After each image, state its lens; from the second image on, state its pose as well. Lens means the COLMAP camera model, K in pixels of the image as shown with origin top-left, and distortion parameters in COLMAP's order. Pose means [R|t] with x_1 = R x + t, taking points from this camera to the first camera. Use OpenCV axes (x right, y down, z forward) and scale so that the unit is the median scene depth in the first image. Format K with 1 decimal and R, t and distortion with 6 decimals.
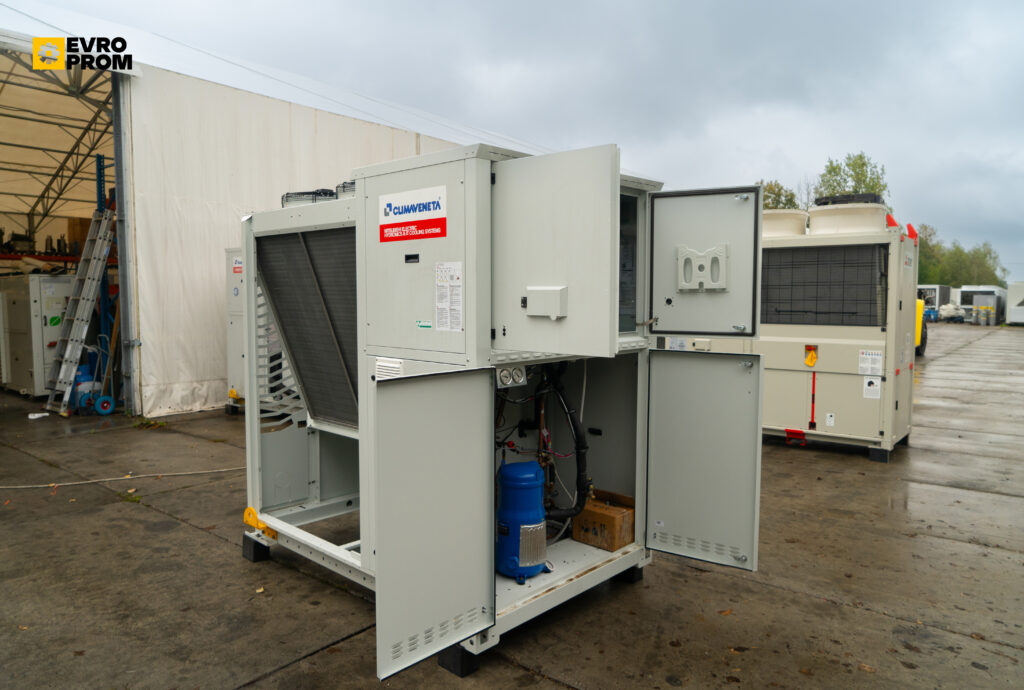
lens RADIAL K [[695.9, 0, 514.0], [0, 695.9, 349.9], [0, 0, 1]] dist [-0.024147, -0.002657]
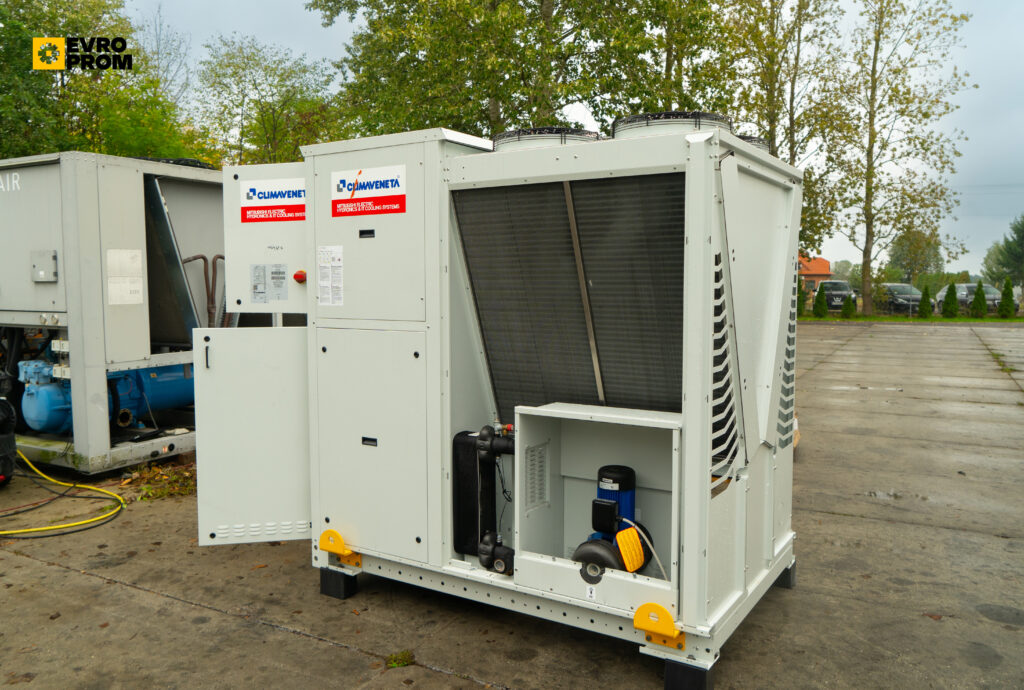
lens RADIAL K [[794.0, 0, 514.1], [0, 794.0, 342.5], [0, 0, 1]] dist [-0.005557, -0.002259]
pose [[-0.982861, 0.011828, -0.183971, 0.142434], [-0.016342, 0.988421, 0.150857, -0.160495], [0.183625, 0.151277, -0.971286, 2.258637]]
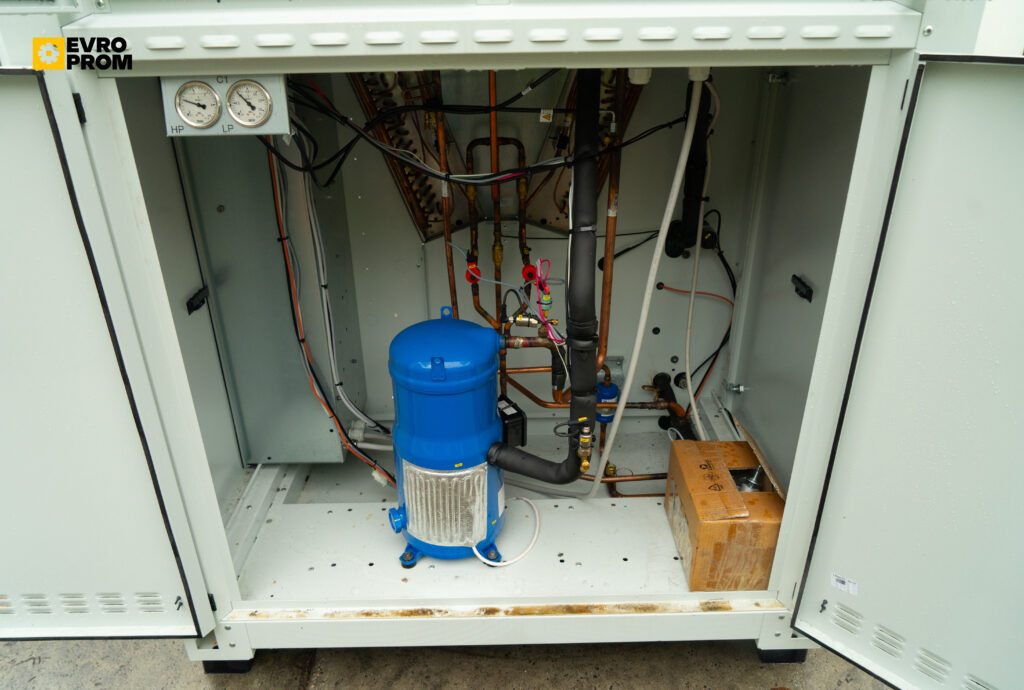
lens RADIAL K [[695.9, 0, 512.3], [0, 695.9, 344.3], [0, 0, 1]] dist [-0.024147, -0.002657]
pose [[0.685596, 0.302331, -0.662234, 0.320363], [-0.039878, 0.923916, 0.380512, 0.008906], [0.726889, -0.234469, 0.645490, 0.746820]]
